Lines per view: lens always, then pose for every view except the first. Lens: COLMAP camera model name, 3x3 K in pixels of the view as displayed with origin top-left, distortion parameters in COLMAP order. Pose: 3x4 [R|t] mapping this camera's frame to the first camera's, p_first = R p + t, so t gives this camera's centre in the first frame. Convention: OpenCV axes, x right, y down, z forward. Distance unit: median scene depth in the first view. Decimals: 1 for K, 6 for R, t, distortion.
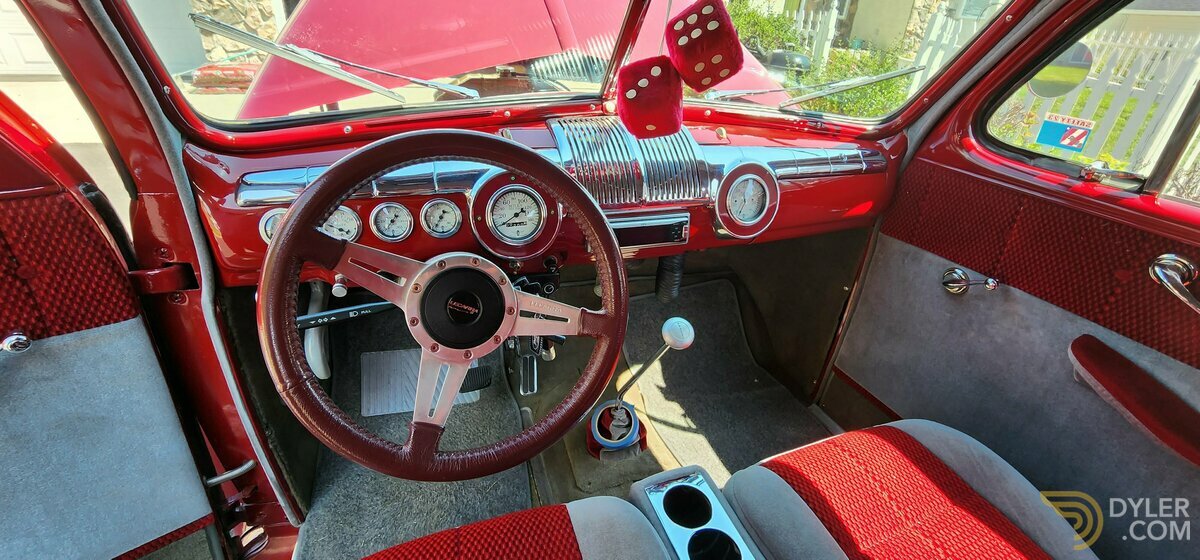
lens RADIAL K [[499.6, 0, 609.4], [0, 499.6, 279.0], [0, 0, 1]] dist [-0.000067, 0.000081]
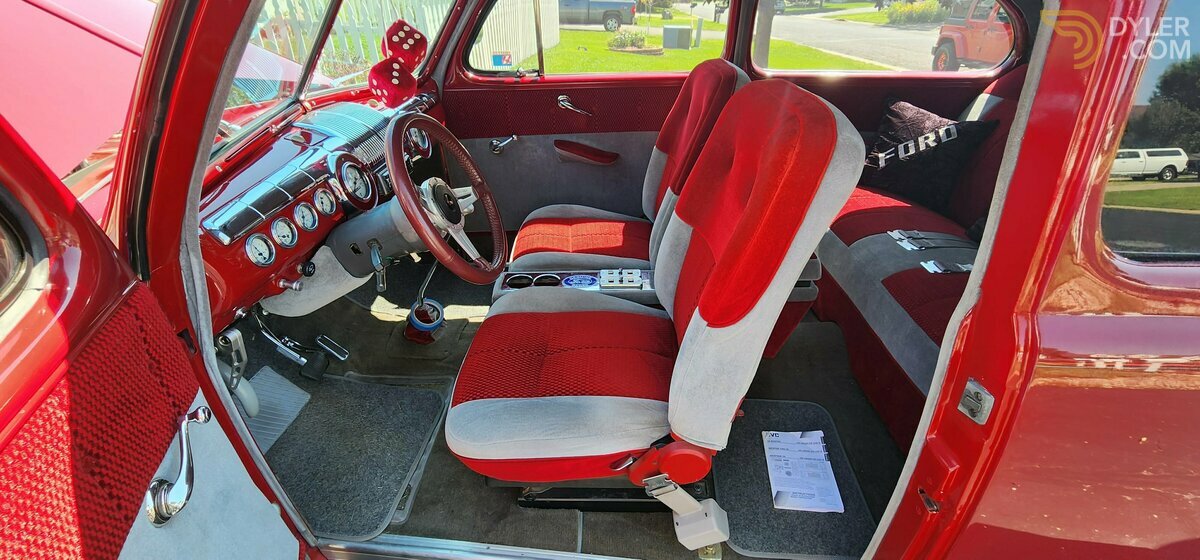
lens RADIAL K [[499.6, 0, 609.4], [0, 499.6, 279.0], [0, 0, 1]] dist [-0.000067, 0.000081]
pose [[0.329299, -0.525458, 0.784510, -1.077940], [0.473785, 0.810637, 0.344086, -0.043833], [-0.816756, 0.258382, 0.515896, -0.229022]]
